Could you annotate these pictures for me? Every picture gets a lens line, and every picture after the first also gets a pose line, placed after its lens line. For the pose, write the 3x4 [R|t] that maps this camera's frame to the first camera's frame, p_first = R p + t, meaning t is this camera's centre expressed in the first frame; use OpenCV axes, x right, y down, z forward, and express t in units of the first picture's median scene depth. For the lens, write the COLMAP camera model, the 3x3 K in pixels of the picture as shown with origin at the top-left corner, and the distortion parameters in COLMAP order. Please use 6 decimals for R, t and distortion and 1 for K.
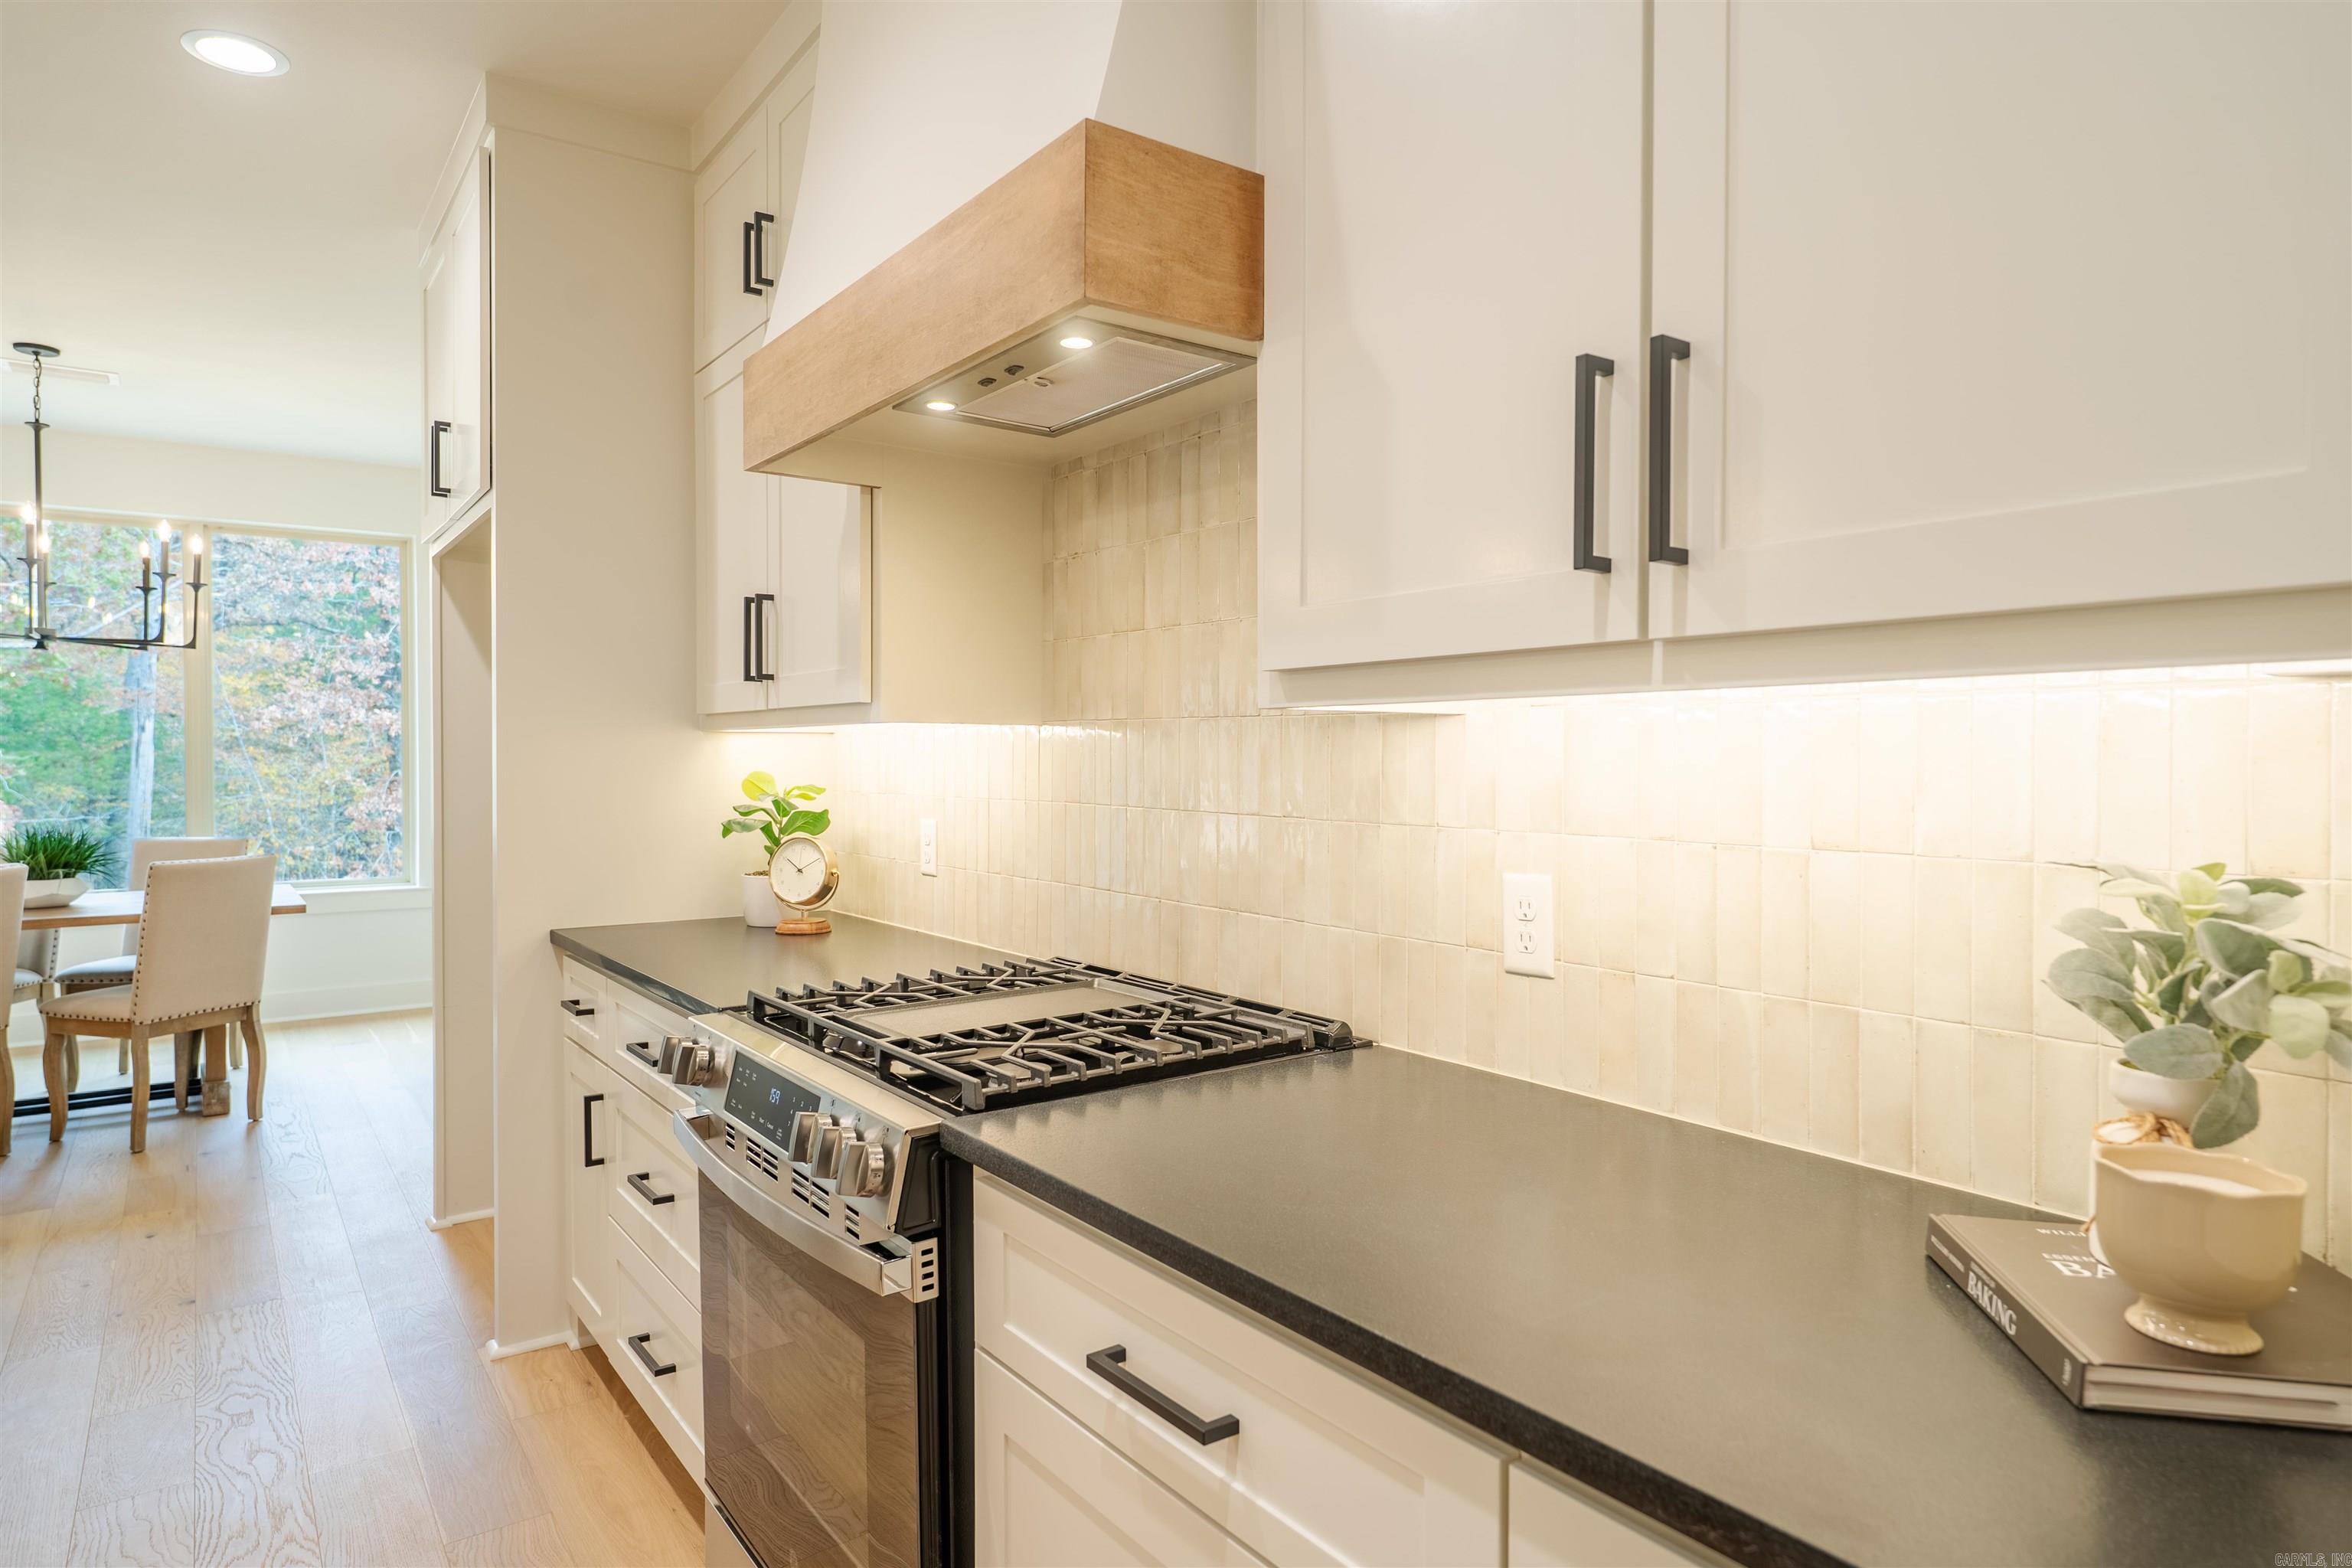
lens RADIAL K [[1343.2, 0, 1175.0], [0, 1343.2, 772.5], [0, 0, 1]] dist [0.002913, -0.002255]
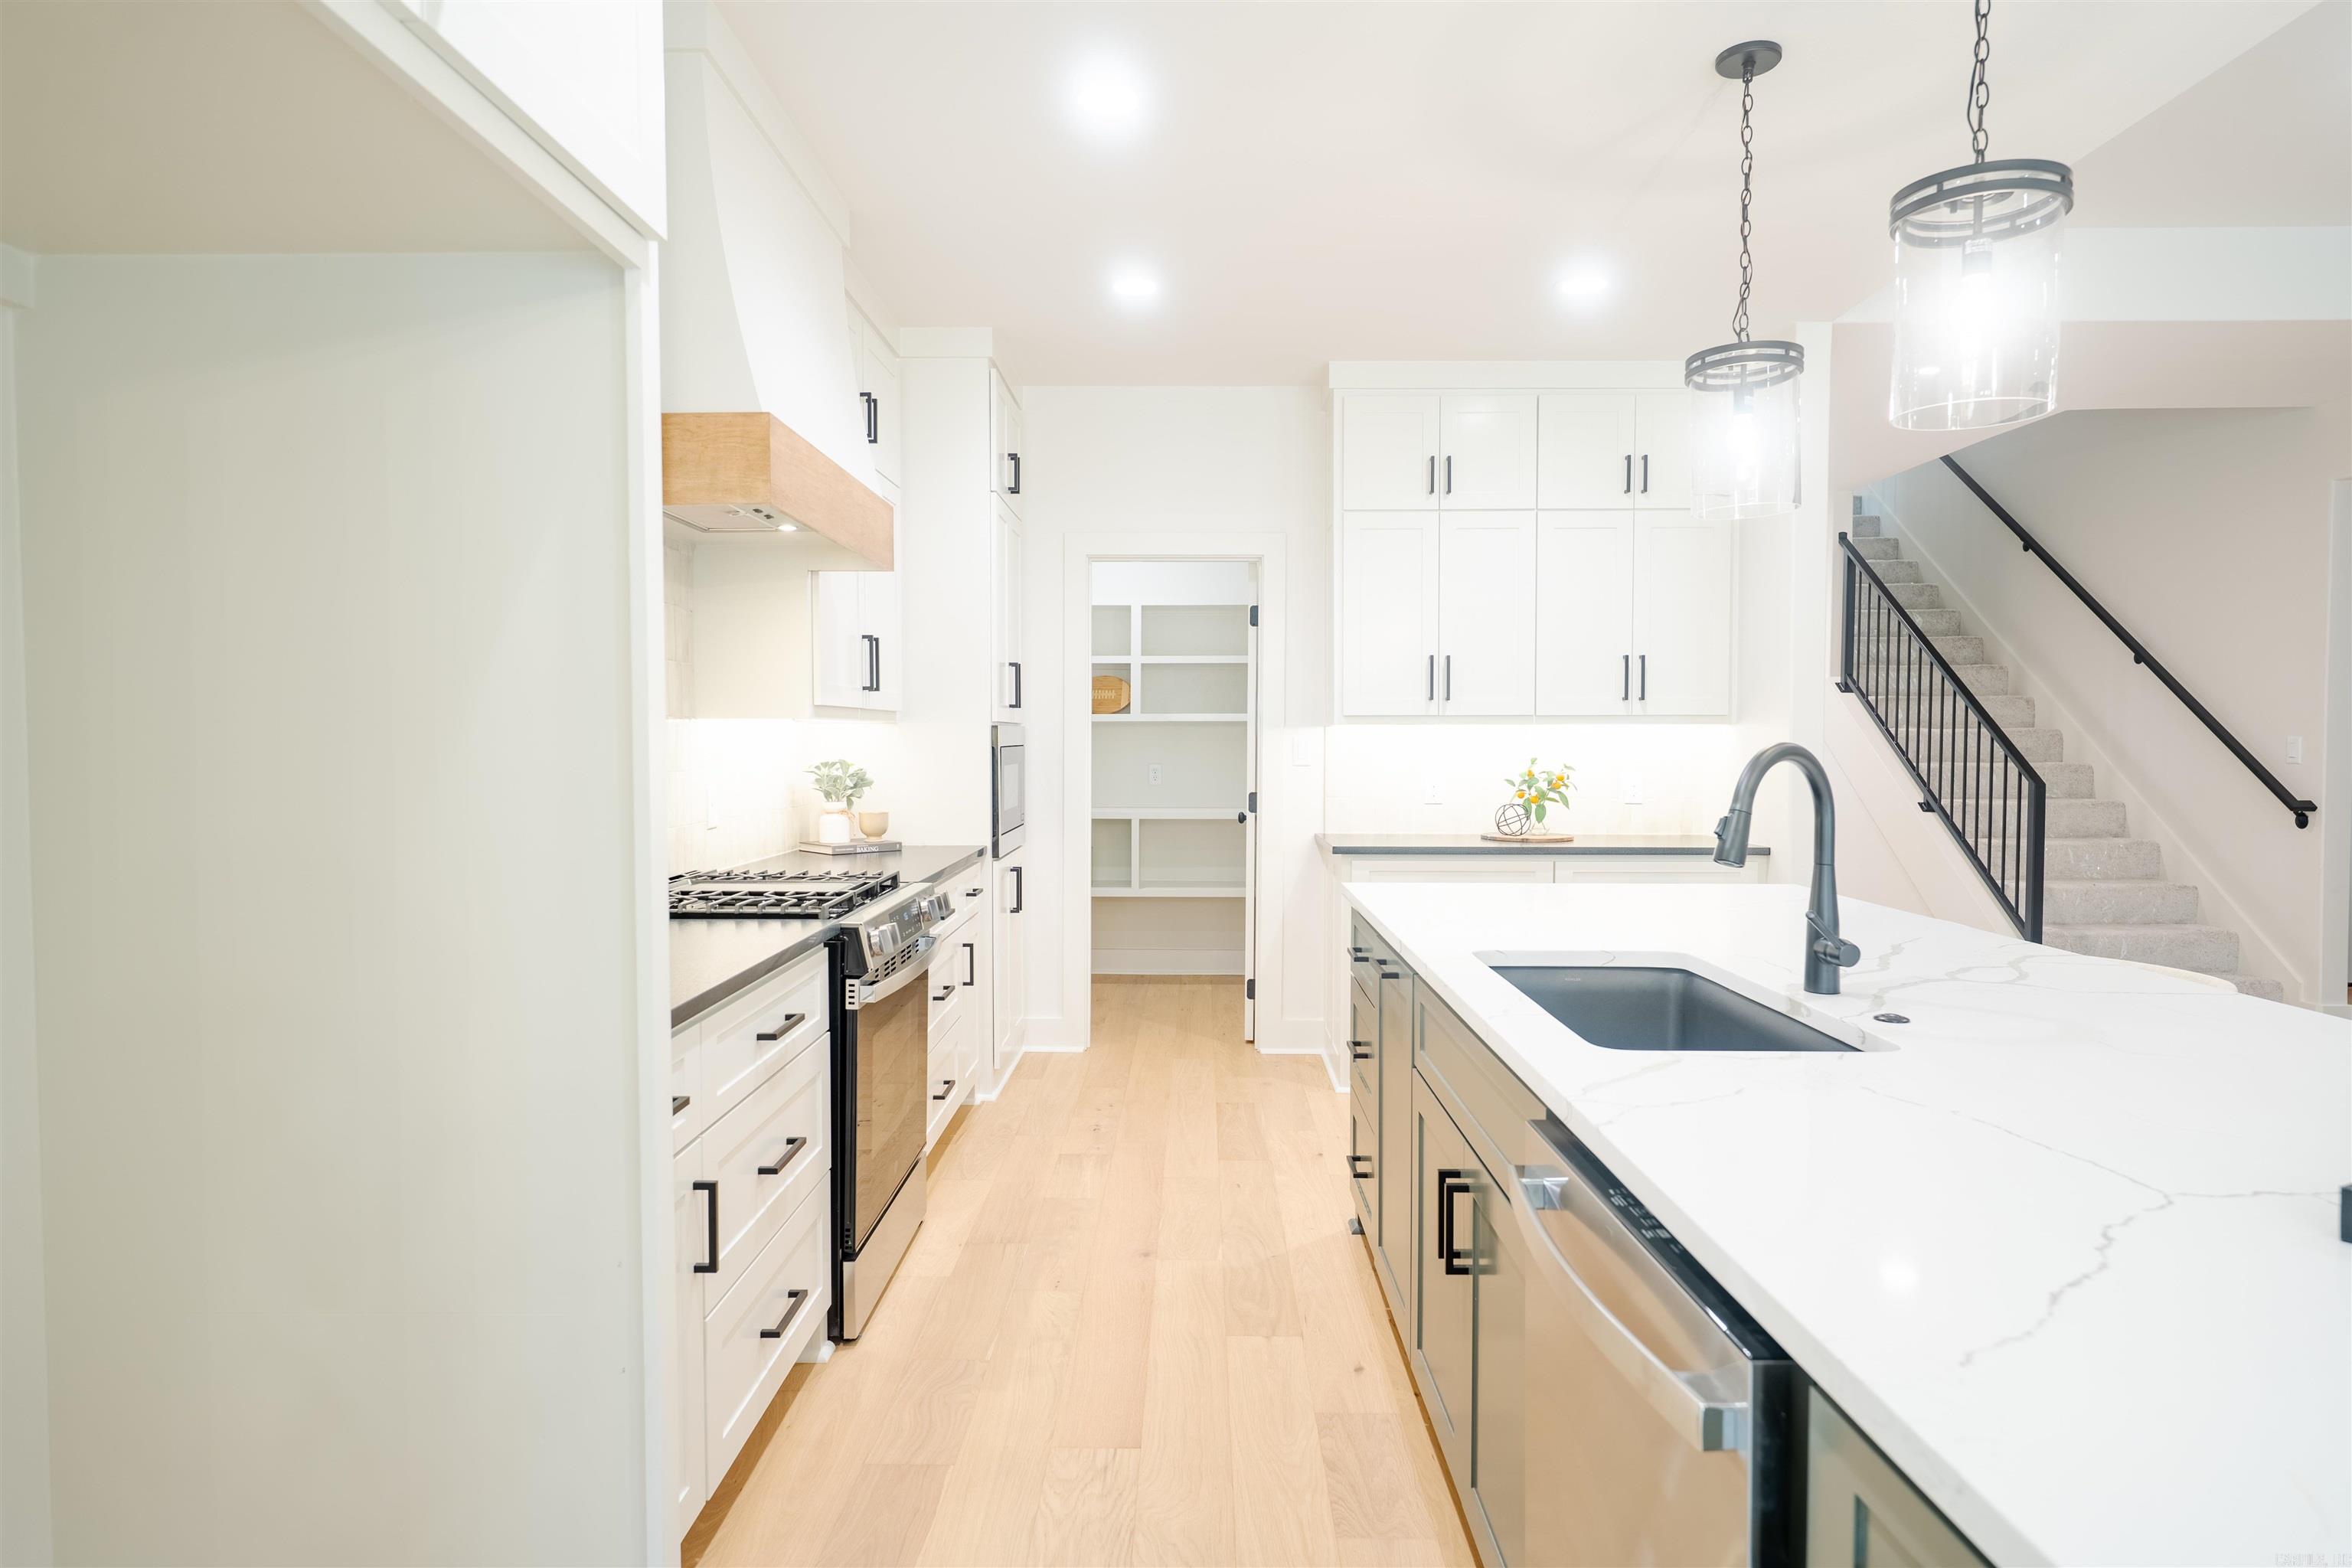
lens RADIAL K [[1310.9, 0, 1176.0], [0, 1310.9, 784.0], [0, 0, 1]] dist [0.000705, -0.000482]
pose [[-0.799583, -0.021642, 0.600166, -1.329301], [0.007525, 0.998911, 0.046045, -0.022898], [-0.600509, 0.041333, -0.798549, 1.736255]]
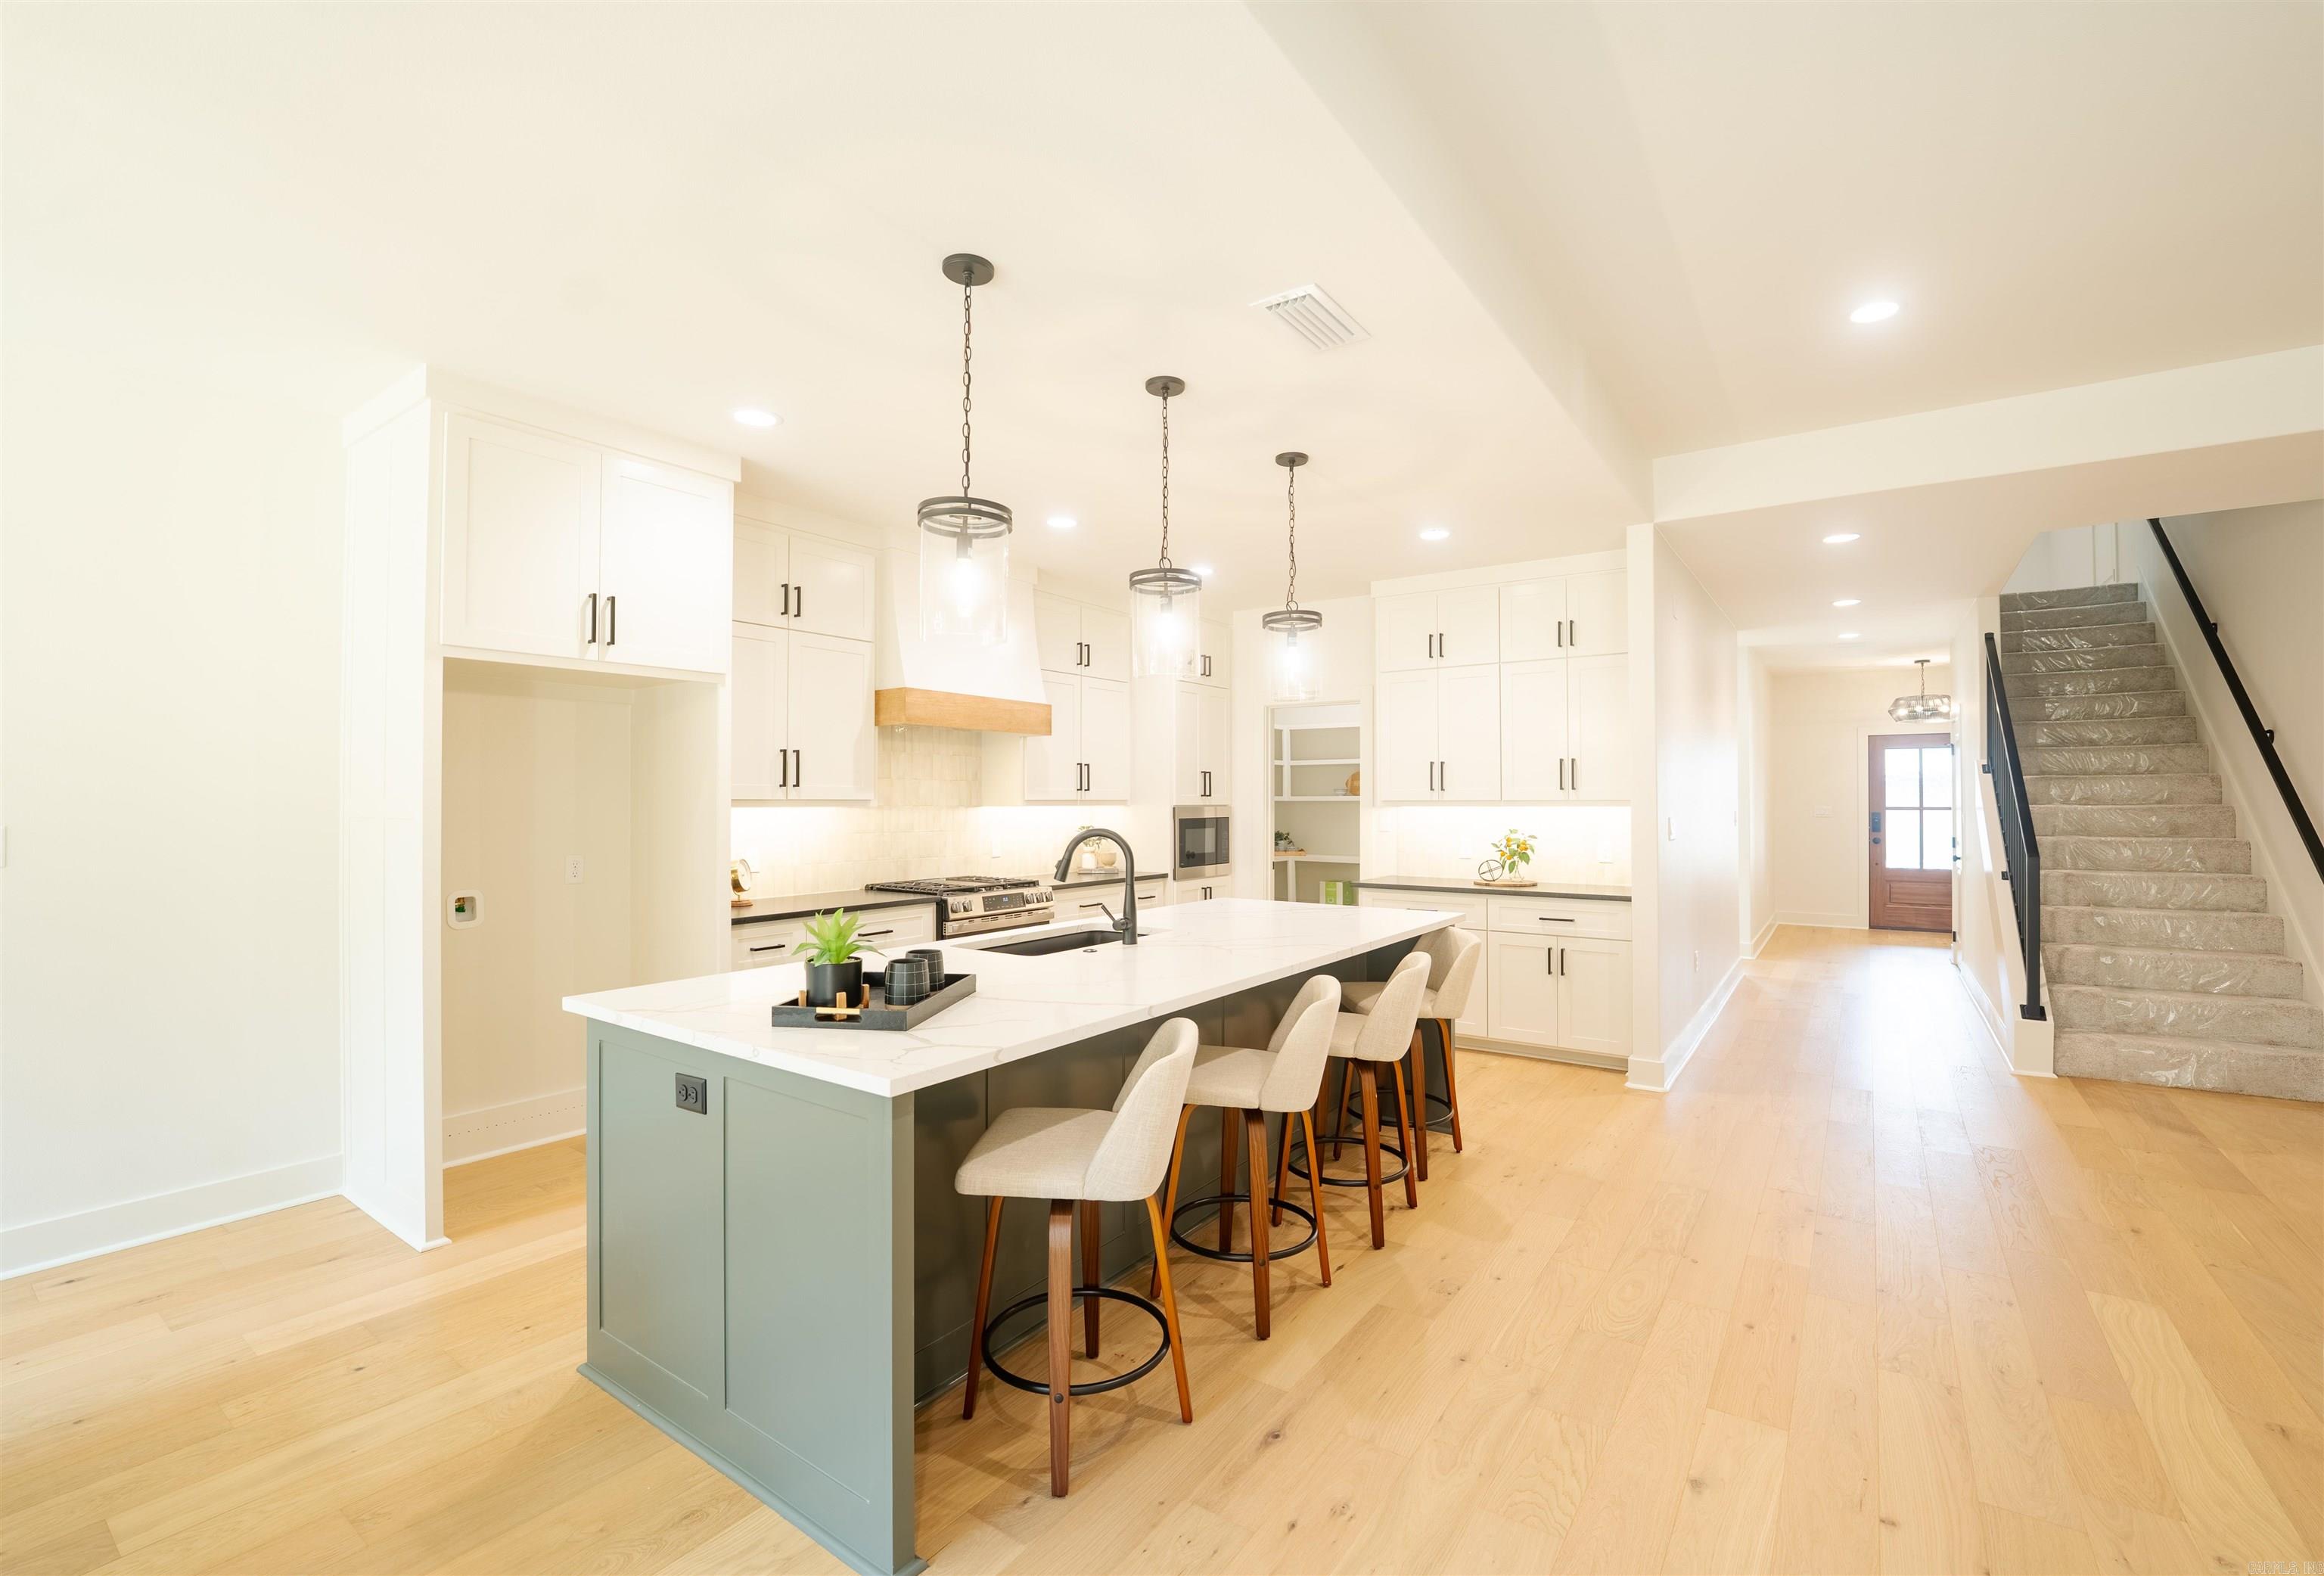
lens RADIAL K [[989.0, 0, 1182.0], [0, 989.0, 784.5], [0, 0, 1]] dist [-0.021985, -0.000009]
pose [[-0.333005, 0.016395, 0.942782, -2.594269], [0.013005, 0.999834, -0.012794, -0.052184], [-0.942835, 0.008000, -0.333163, 1.156200]]
